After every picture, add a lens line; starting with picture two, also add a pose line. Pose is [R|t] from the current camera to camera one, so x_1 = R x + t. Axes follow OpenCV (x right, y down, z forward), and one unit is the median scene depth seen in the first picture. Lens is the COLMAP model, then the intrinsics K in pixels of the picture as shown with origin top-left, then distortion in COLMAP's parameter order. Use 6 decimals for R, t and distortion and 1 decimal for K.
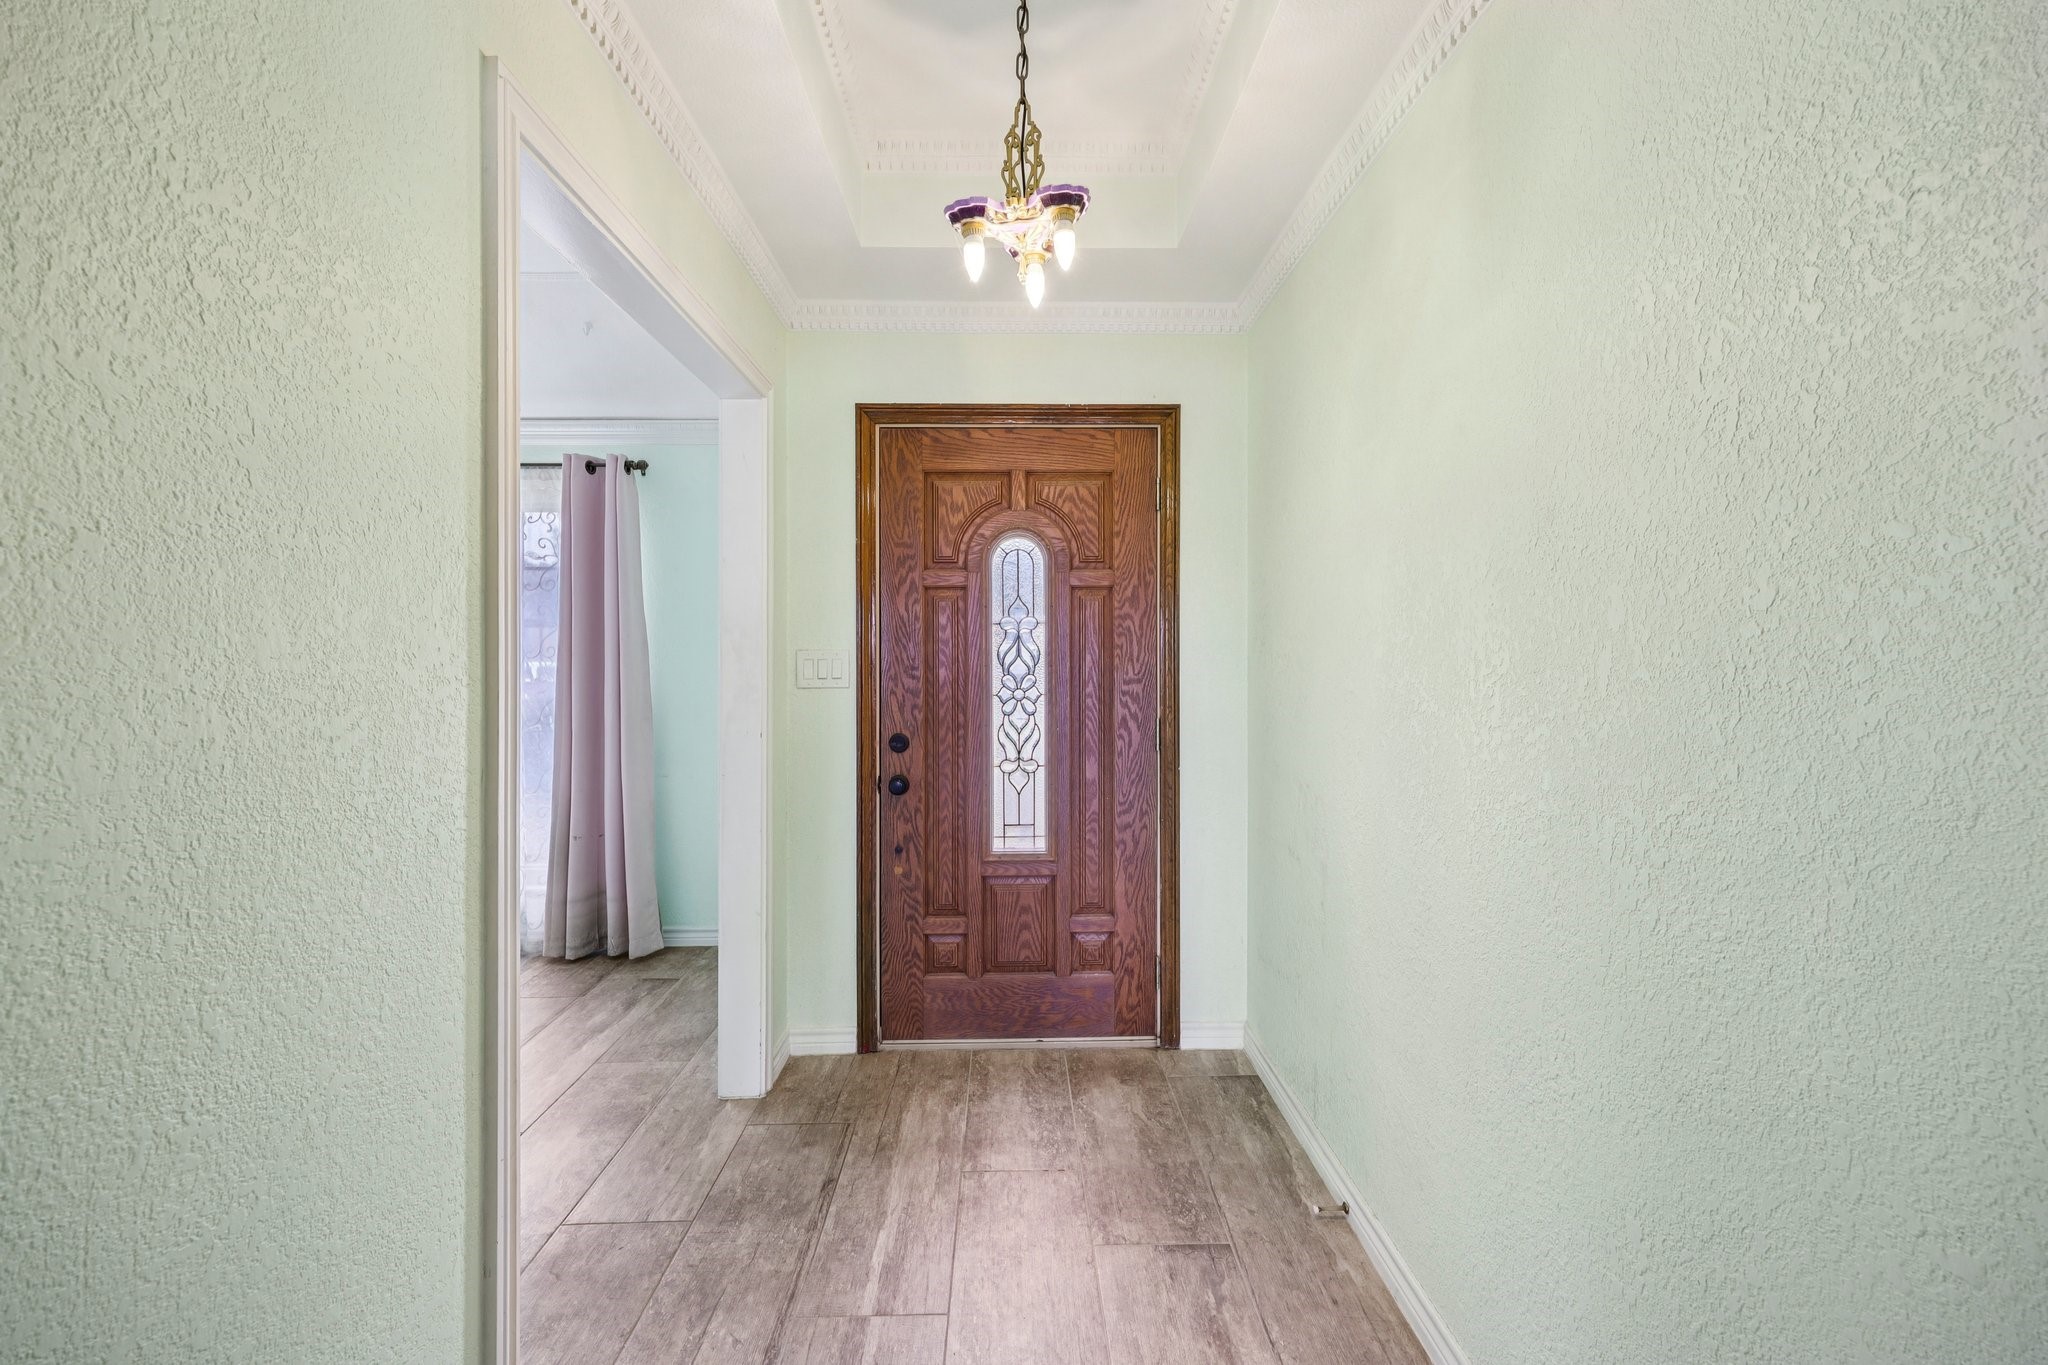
lens RADIAL K [[839.5, 0, 1023.1], [0, 839.5, 652.3], [0, 0, 1]] dist [-0.000711, 0.000187]
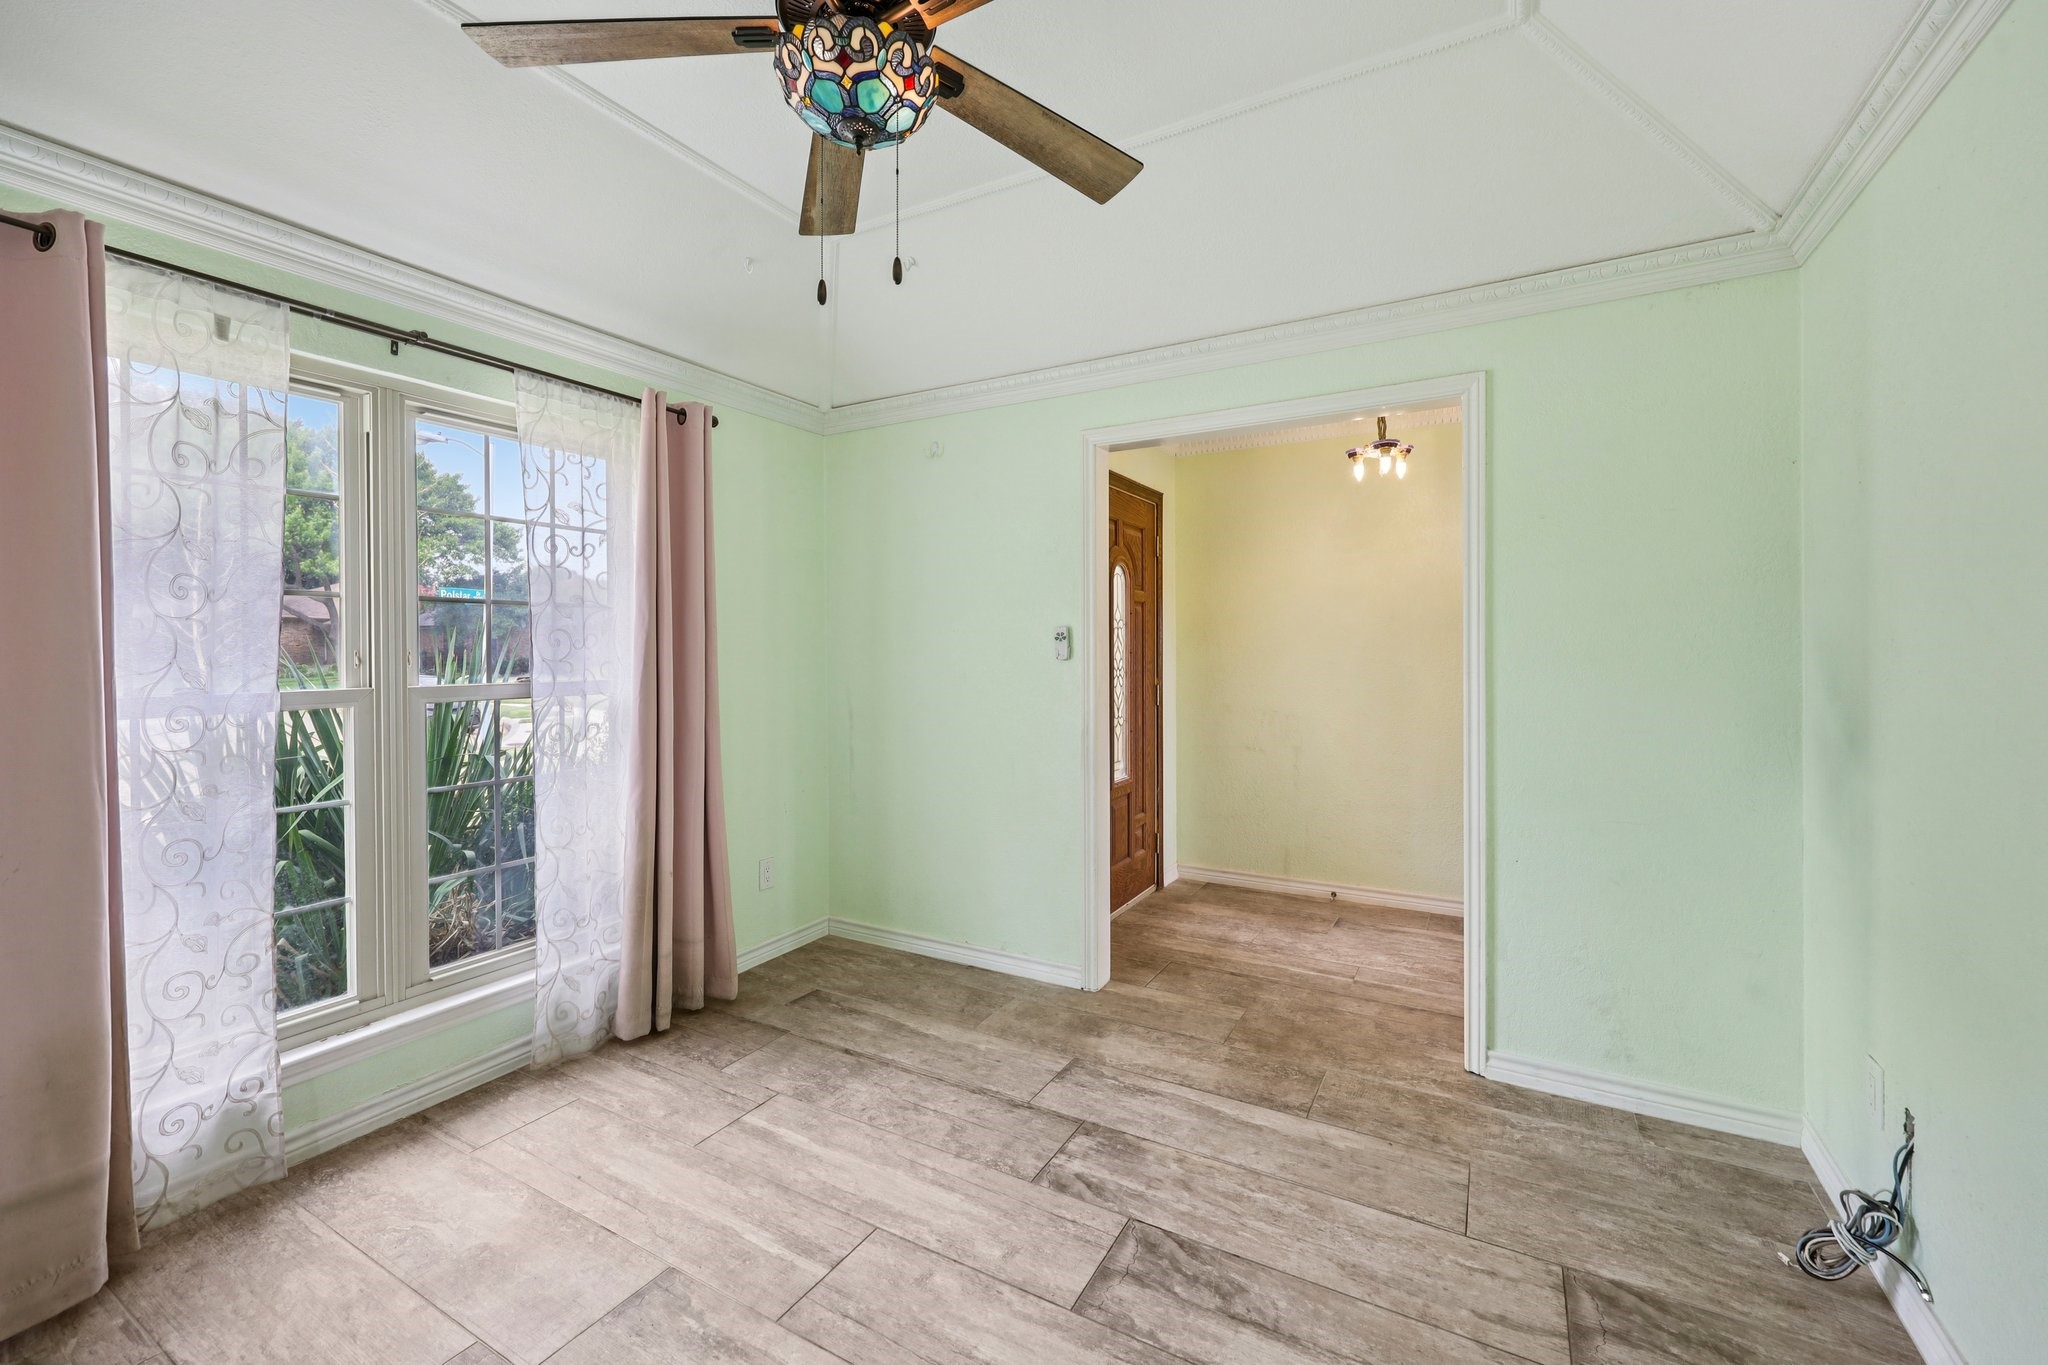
lens RADIAL K [[839.5, 0, 1023.1], [0, 839.5, 652.3], [0, 0, 1]] dist [-0.000711, 0.000187]
pose [[0.512912, -0.003136, 0.858436, -1.674249], [-0.002026, 0.999986, 0.004863, 0.005206], [-0.858439, -0.004233, 0.512898, 0.480197]]
